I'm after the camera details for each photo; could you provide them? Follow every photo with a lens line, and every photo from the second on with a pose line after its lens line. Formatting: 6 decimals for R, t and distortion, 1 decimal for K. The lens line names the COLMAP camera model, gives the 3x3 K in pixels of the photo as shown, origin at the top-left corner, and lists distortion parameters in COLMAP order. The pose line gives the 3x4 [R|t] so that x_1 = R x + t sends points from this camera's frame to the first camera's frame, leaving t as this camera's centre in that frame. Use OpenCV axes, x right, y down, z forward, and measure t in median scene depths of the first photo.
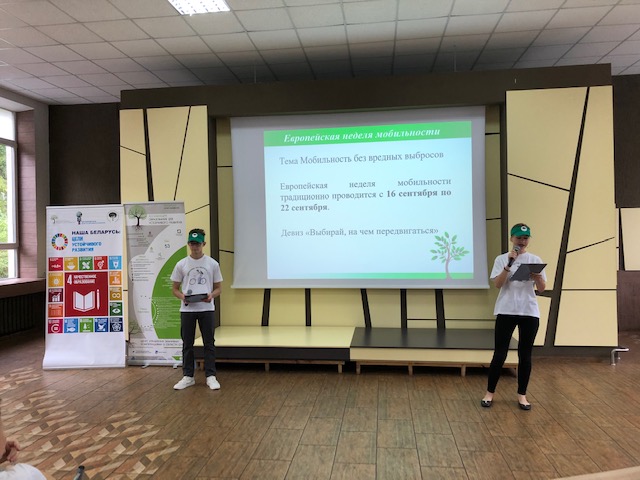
lens RADIAL K [[510.4, 0, 320.0], [0, 510.4, 240.0], [0, 0, 1]] dist [0.003523, -0.002828]
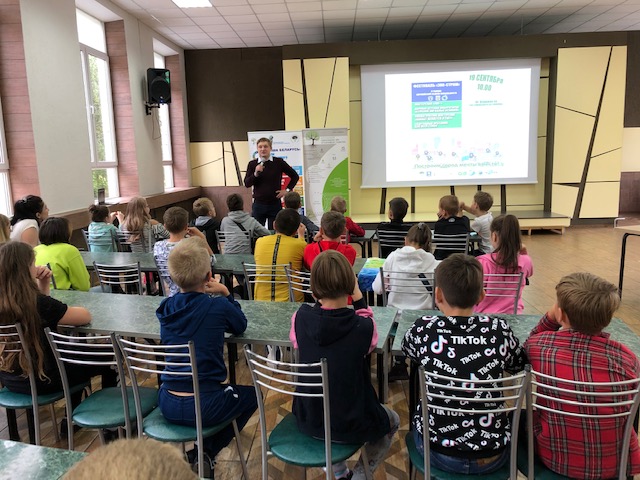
lens RADIAL K [[510.4, 0, 320.0], [0, 510.4, 240.0], [0, 0, 1]] dist [0.003523, -0.002828]
pose [[0.996470, -0.030910, 0.078054, -0.424579], [0.018265, 0.987303, 0.157792, 0.010209], [-0.081940, -0.155809, 0.984383, -0.455150]]
